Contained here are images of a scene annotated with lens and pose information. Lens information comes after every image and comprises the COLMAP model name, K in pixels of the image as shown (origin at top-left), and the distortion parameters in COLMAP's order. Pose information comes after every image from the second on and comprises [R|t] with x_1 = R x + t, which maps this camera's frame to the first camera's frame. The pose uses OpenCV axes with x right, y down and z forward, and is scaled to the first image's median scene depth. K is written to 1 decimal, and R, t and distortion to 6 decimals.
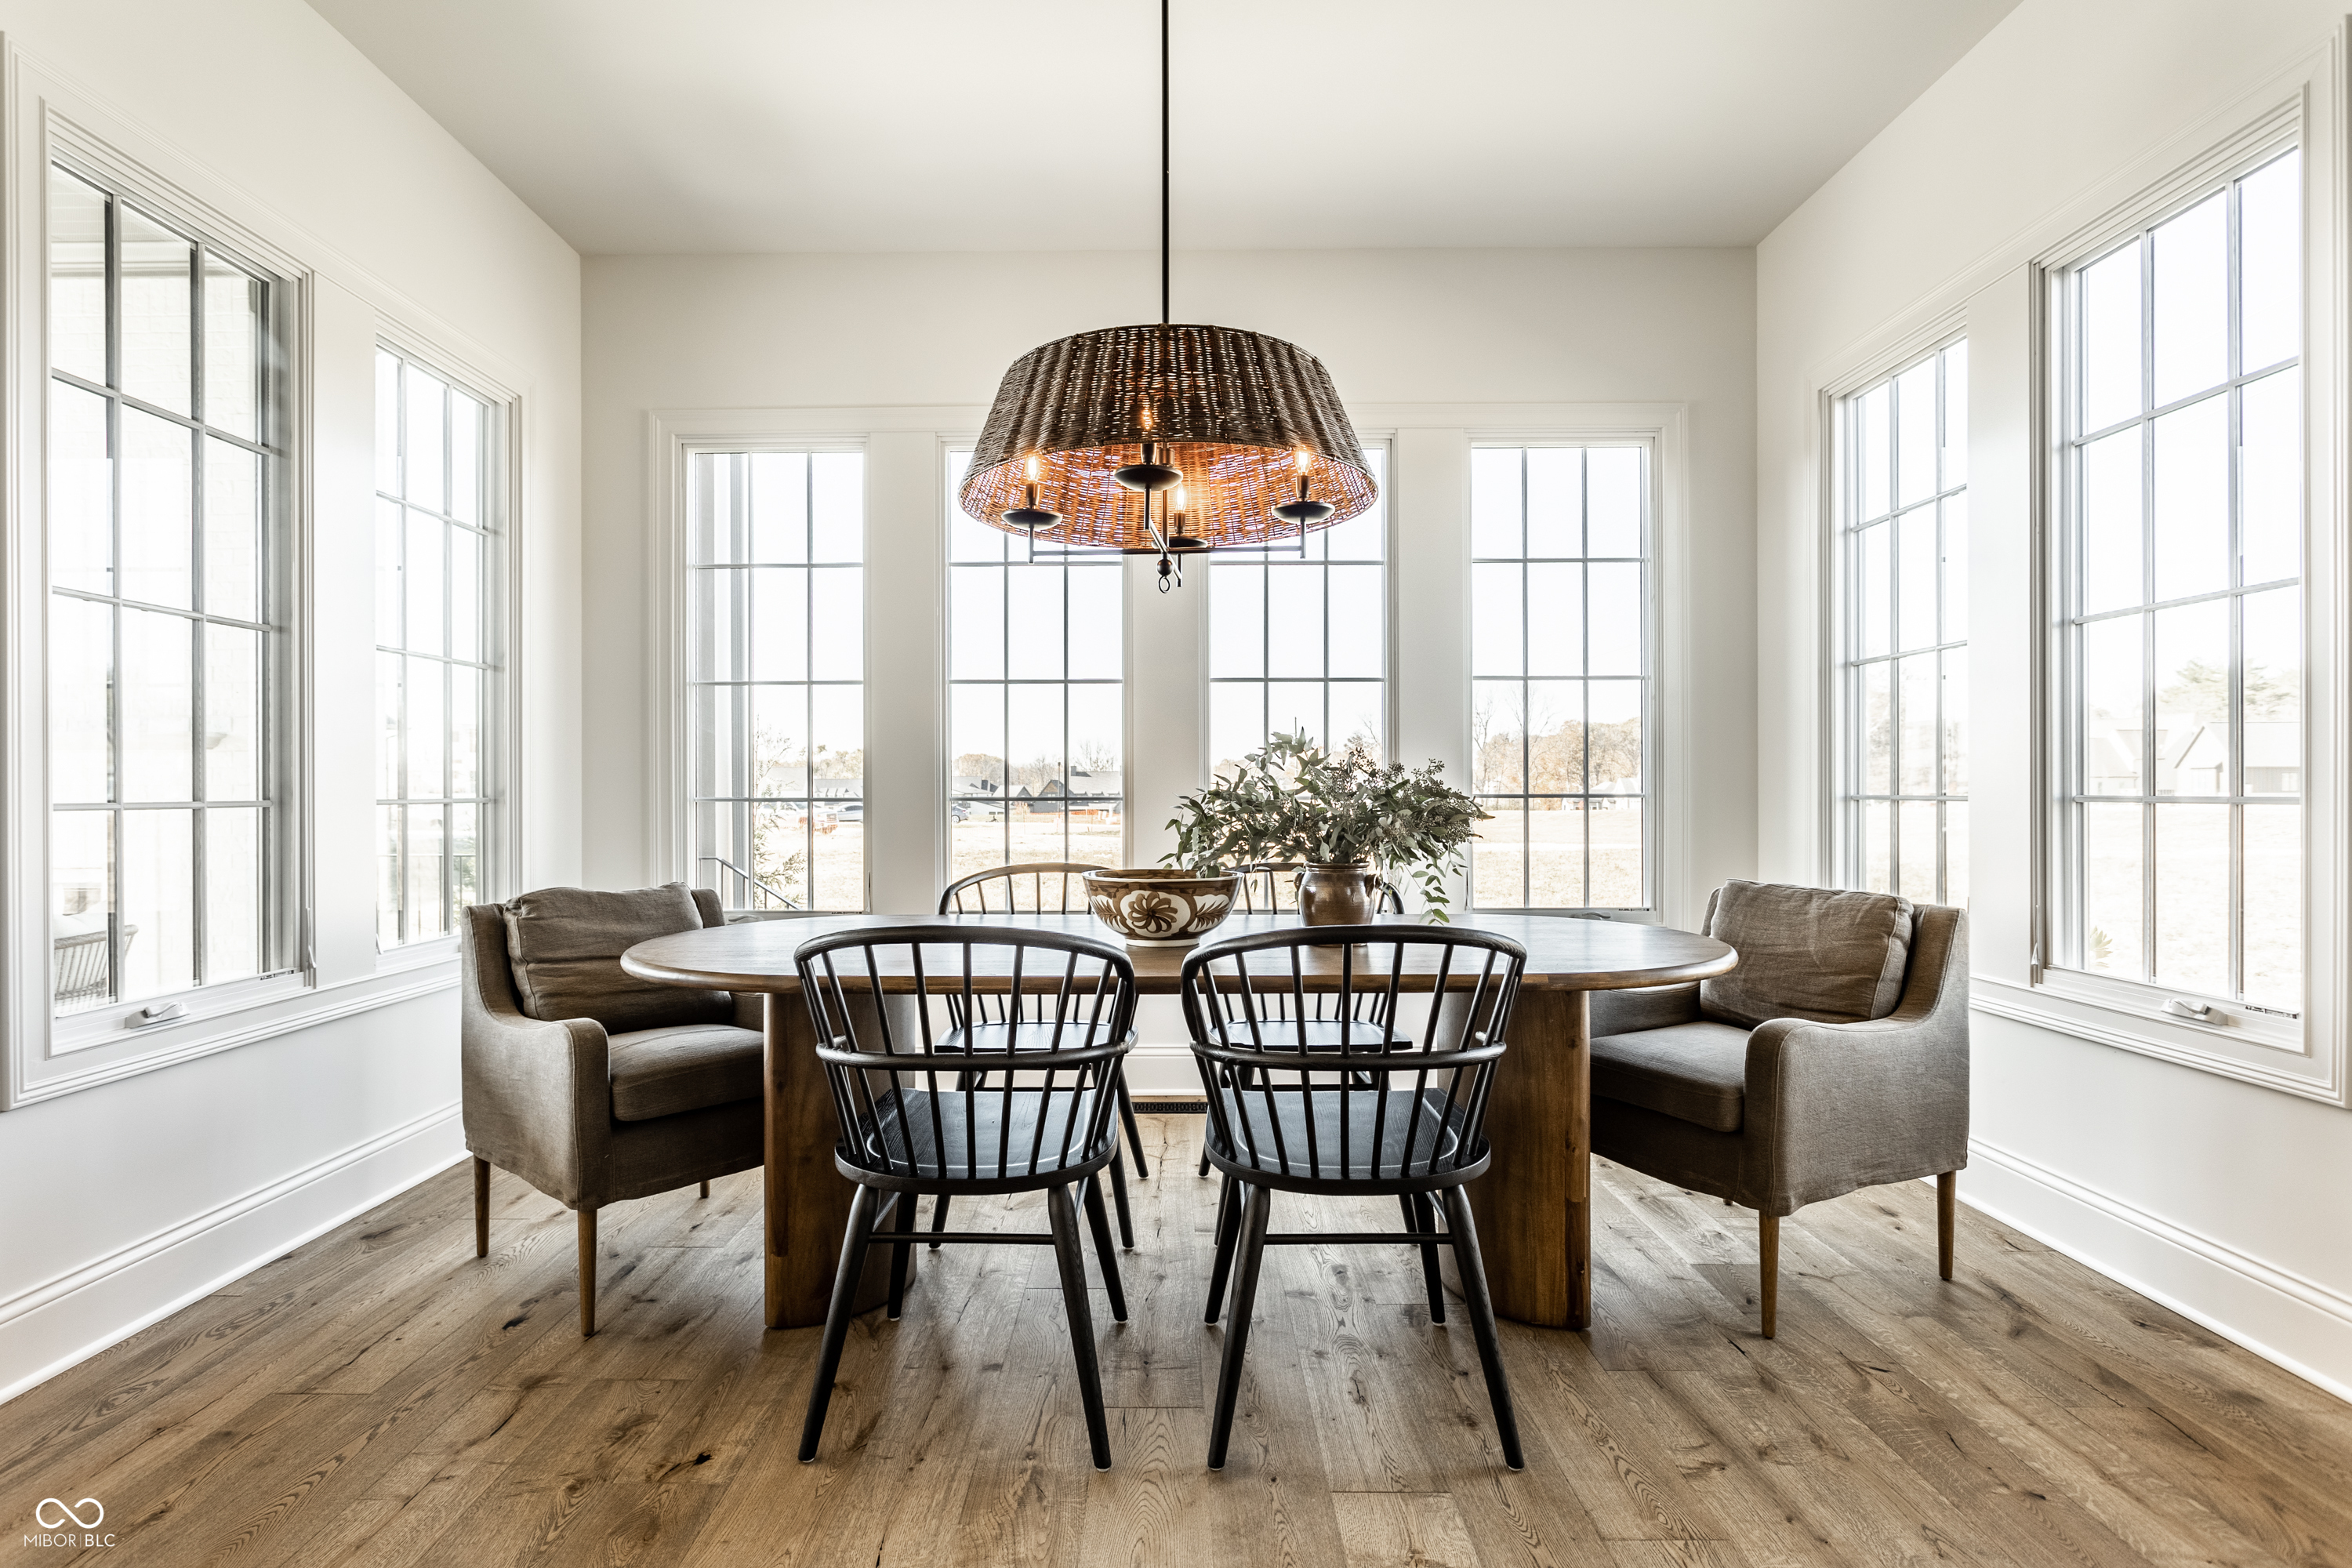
lens RADIAL K [[1195.9, 0, 1154.1], [0, 1195.9, 785.1], [0, 0, 1]] dist [-0.009444, 0.001993]
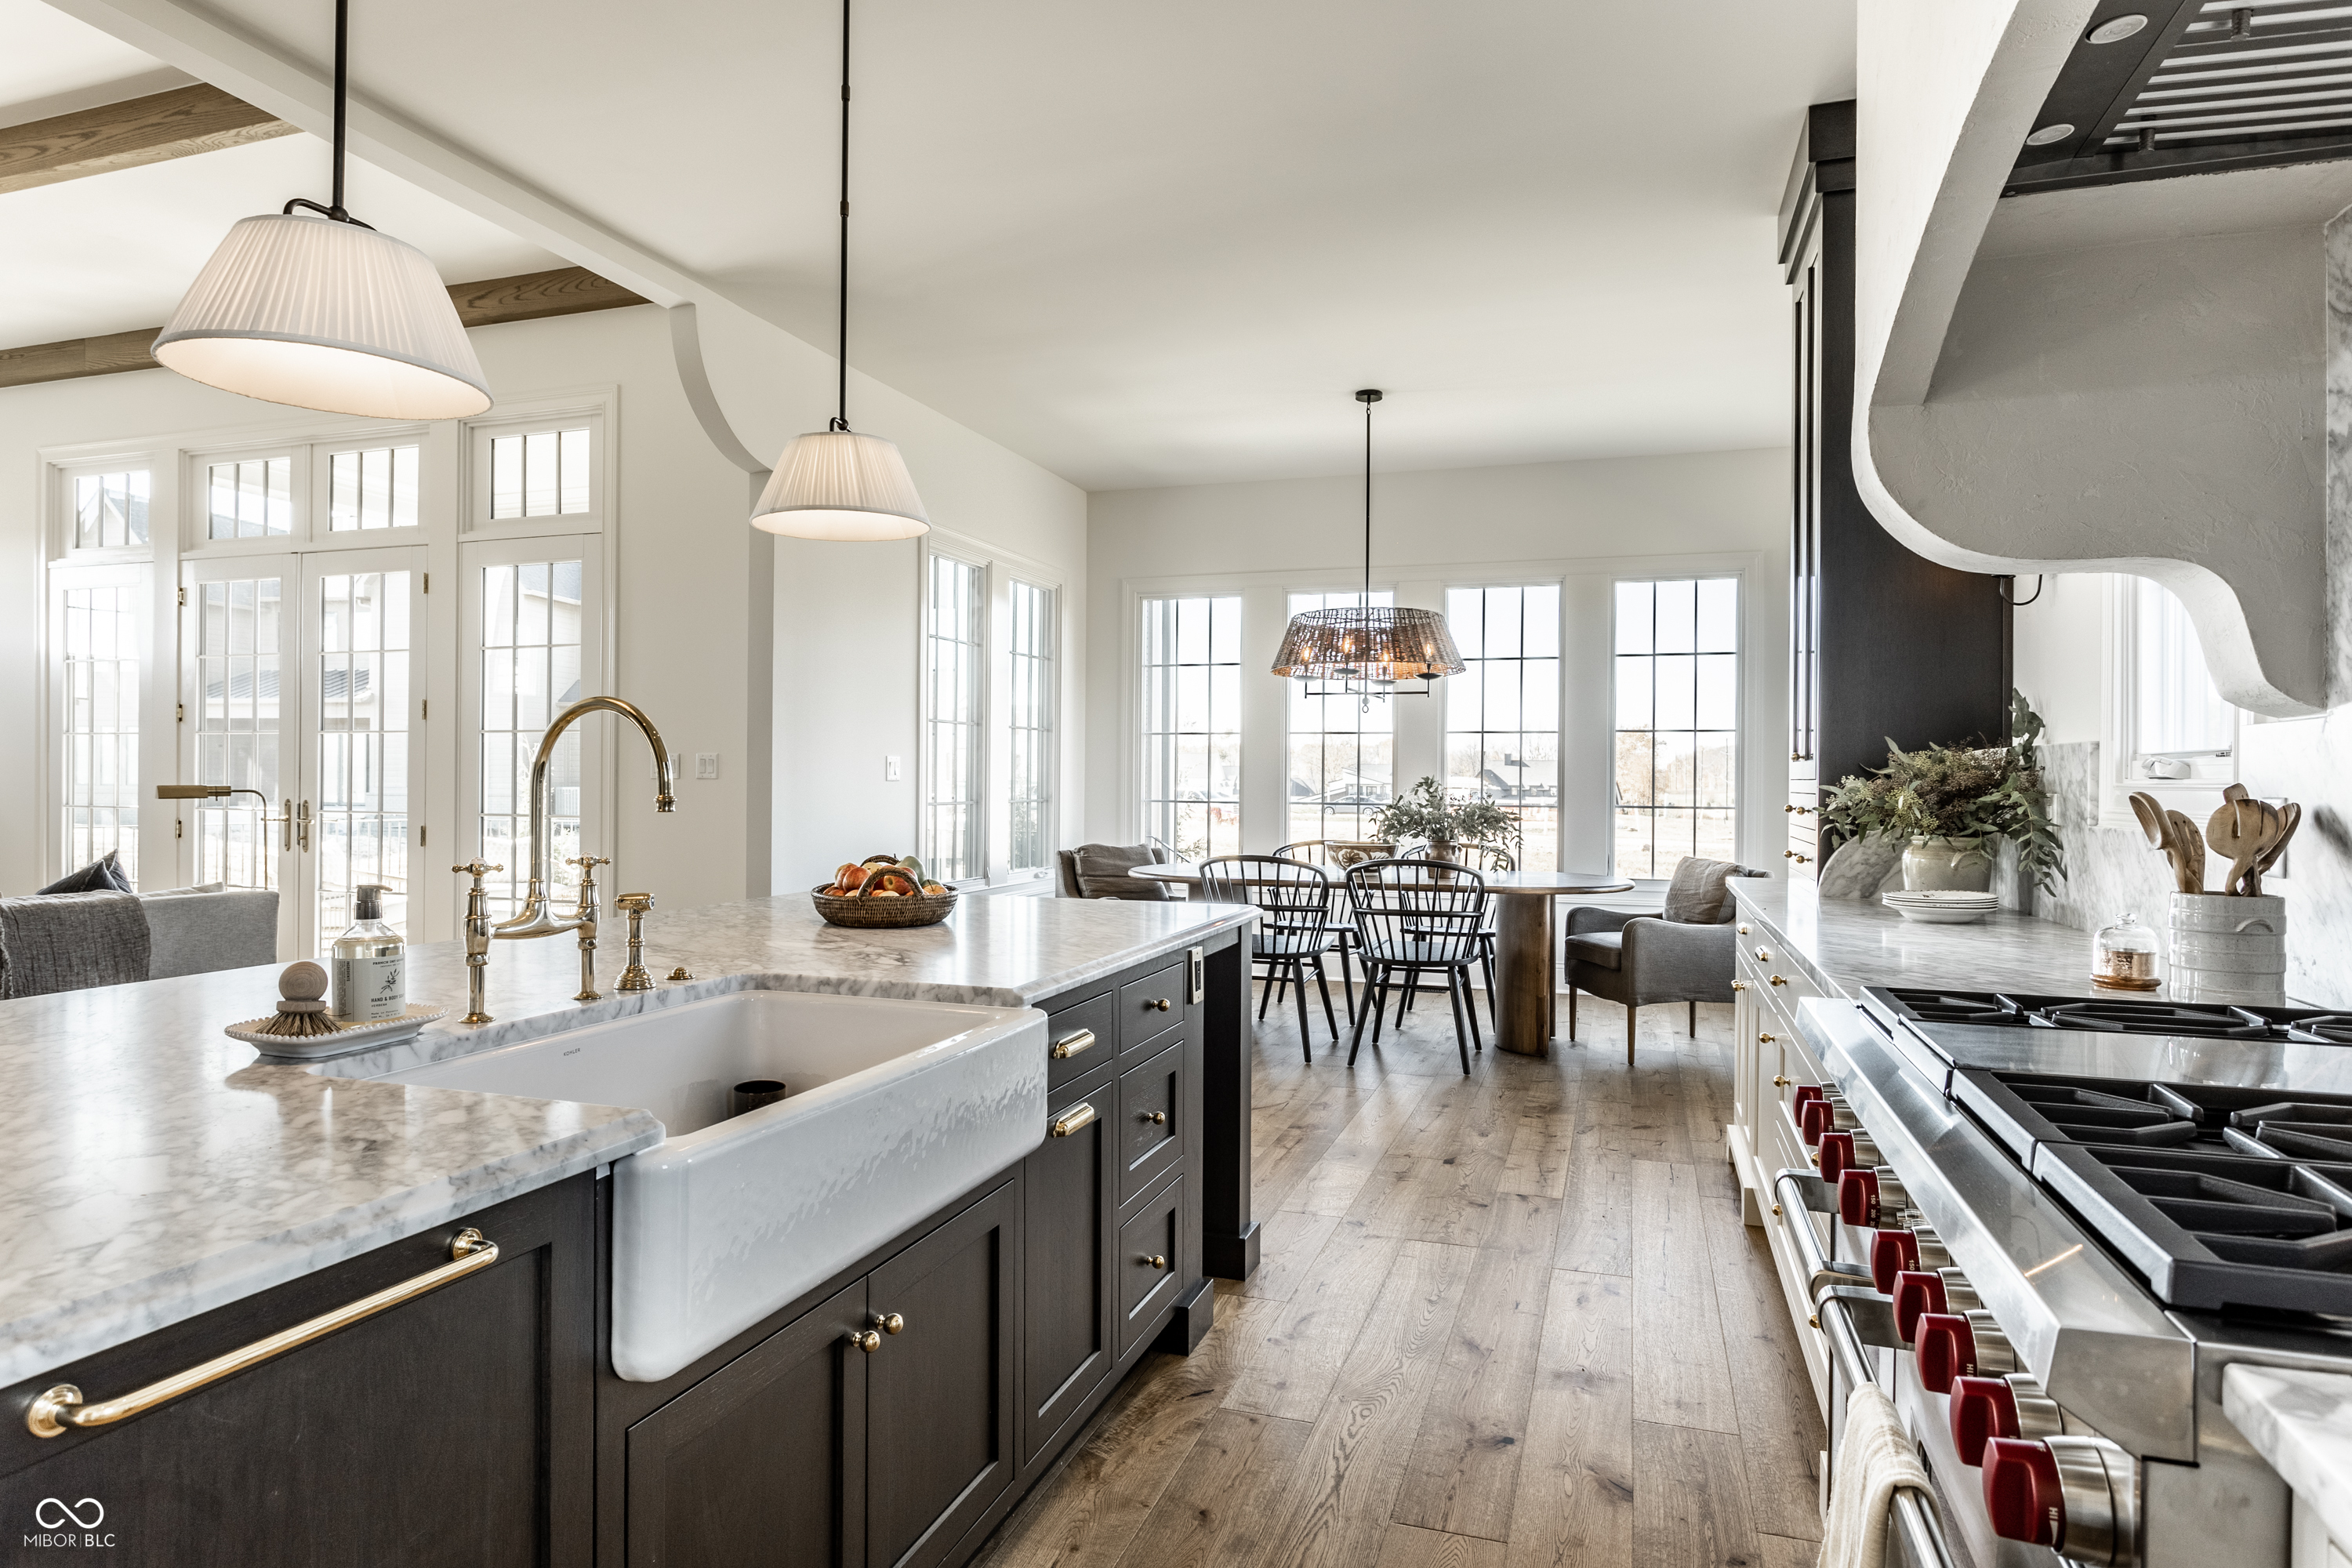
lens RADIAL K [[1361.3, 0, 1161.2], [0, 1361.3, 778.8], [0, 0, 1]] dist [0.000233, 0.002847]
pose [[0.948451, 0.011092, -0.316730, 0.428545], [-0.009577, 0.999934, 0.006338, -0.052180], [0.316780, -0.002977, 0.948494, -1.409696]]
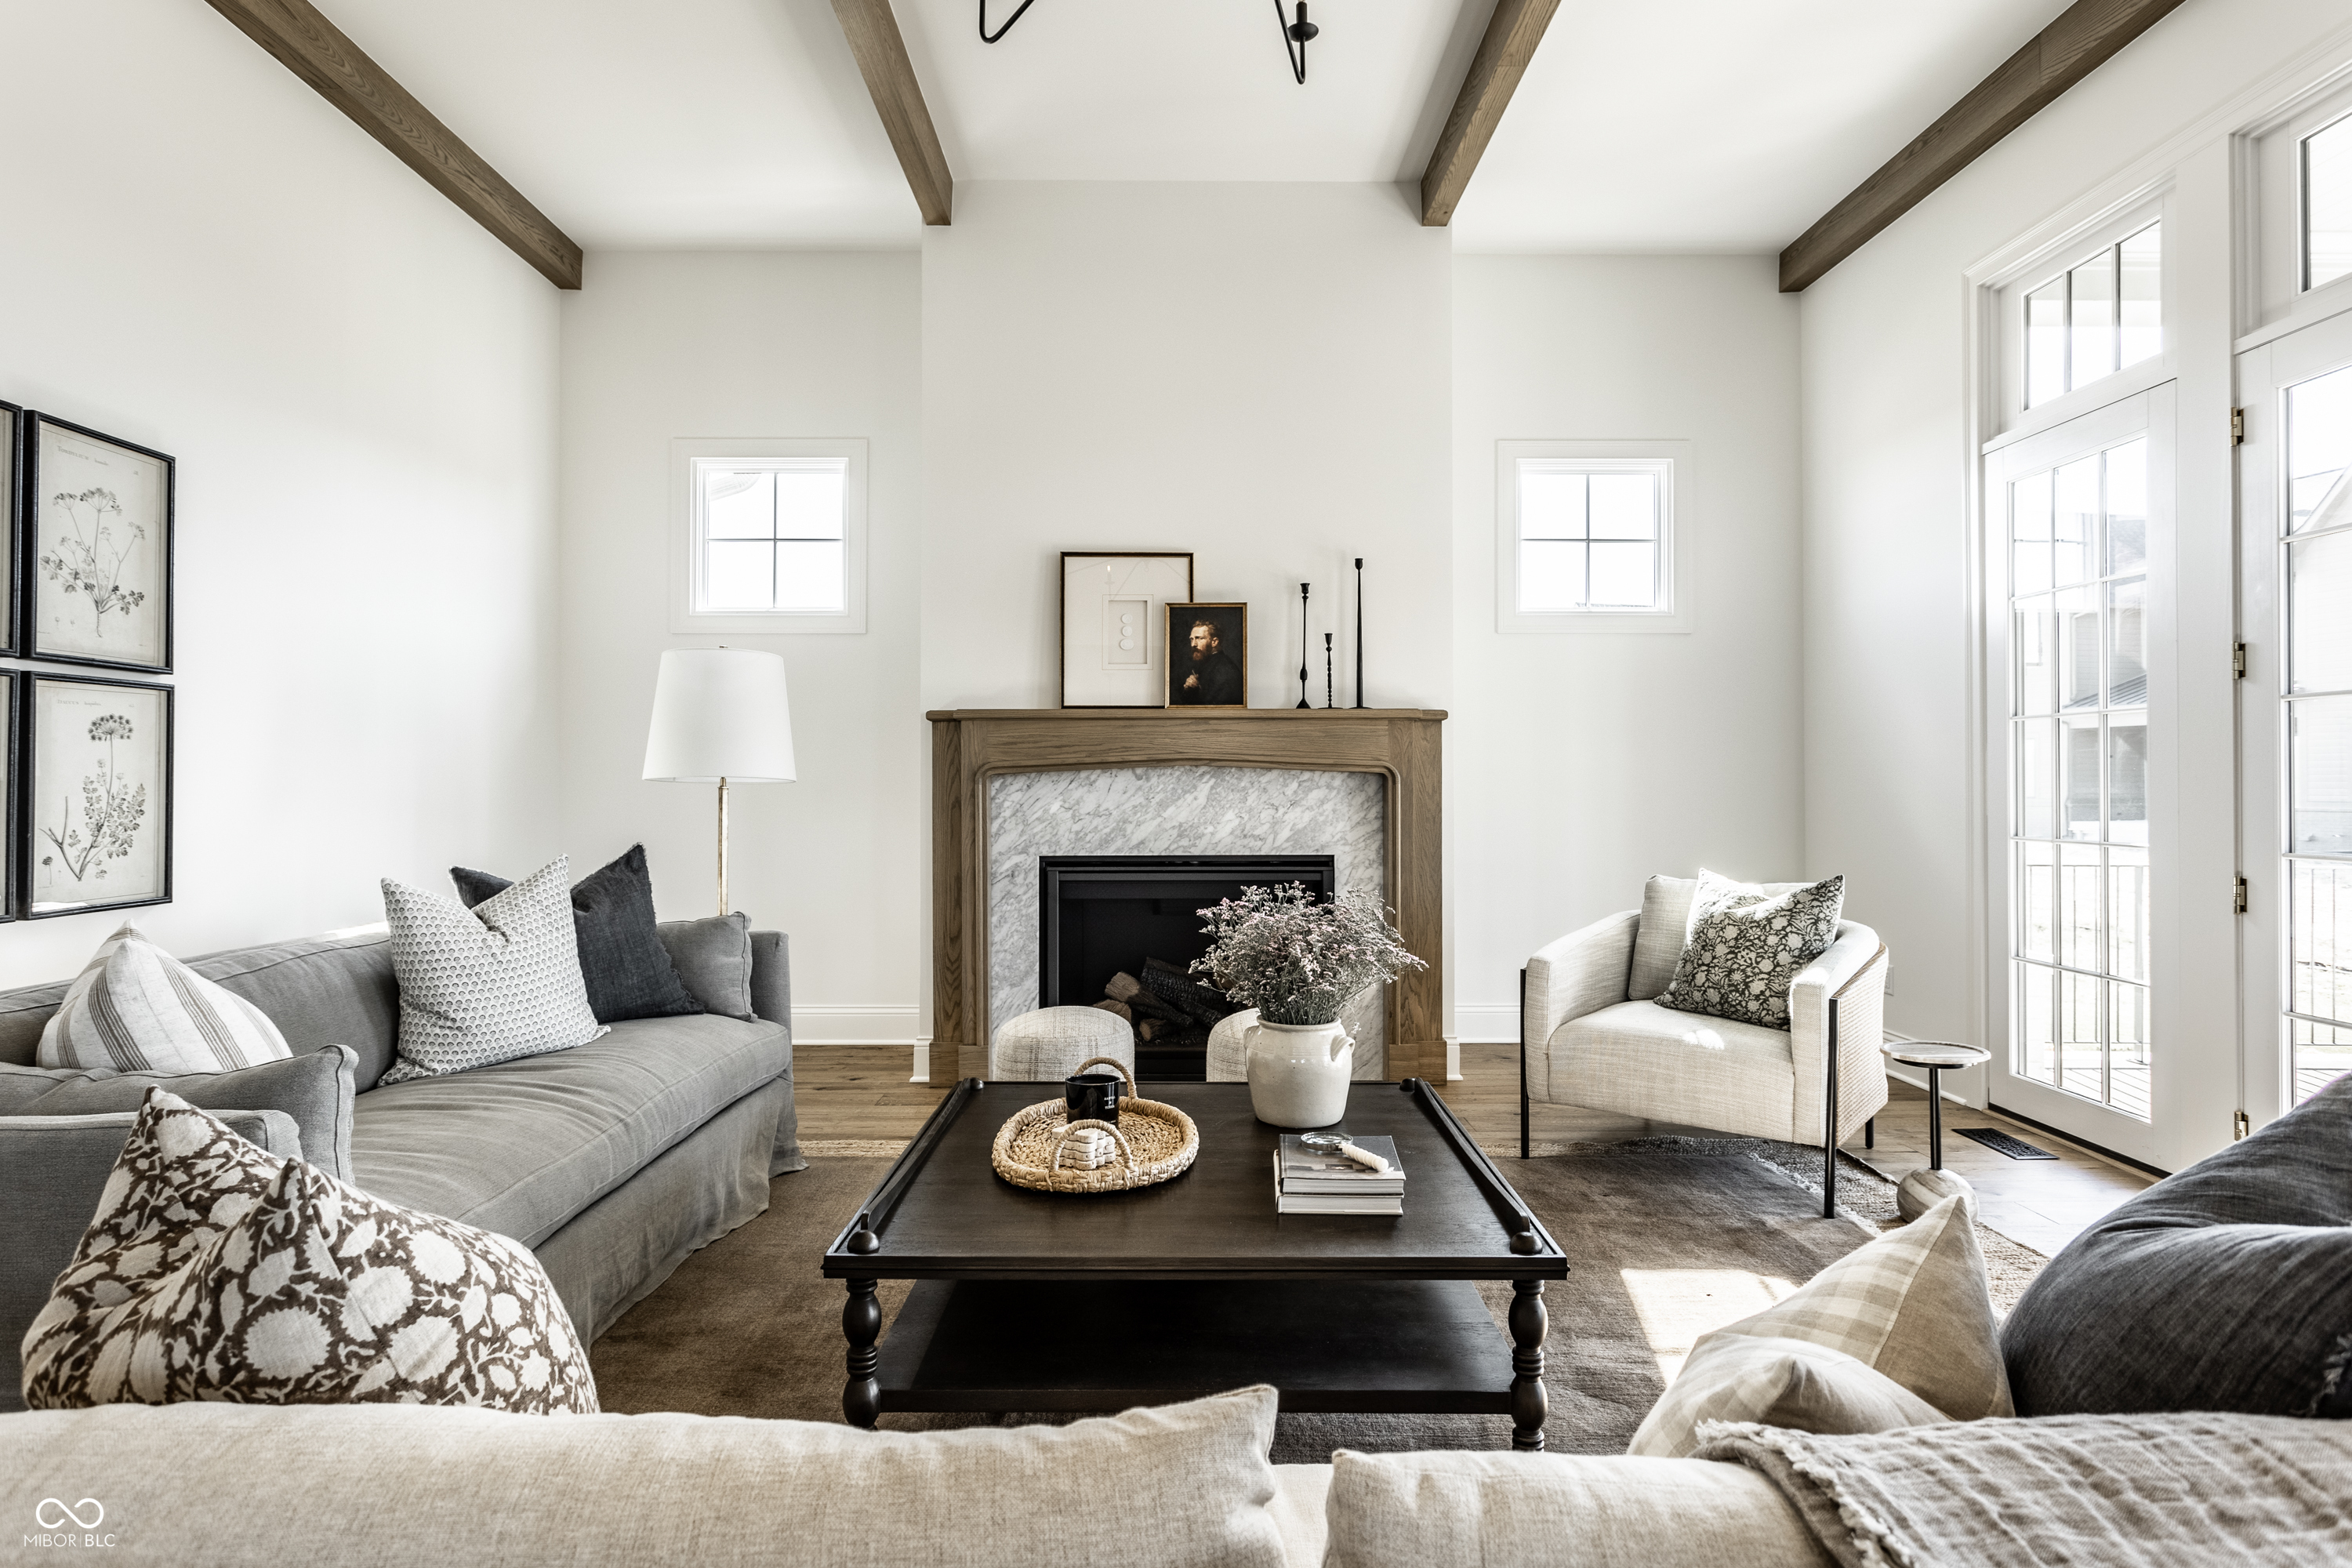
lens RADIAL K [[1303.0, 0, 1186.5], [0, 1303.0, 767.5], [0, 0, 1]] dist [-0.003888, 0.005937]
pose [[0.014762, -0.007688, -0.999861, -1.062723], [0.004027, 0.999963, -0.007630, -0.035041], [0.999883, -0.003913, 0.014792, -0.485498]]
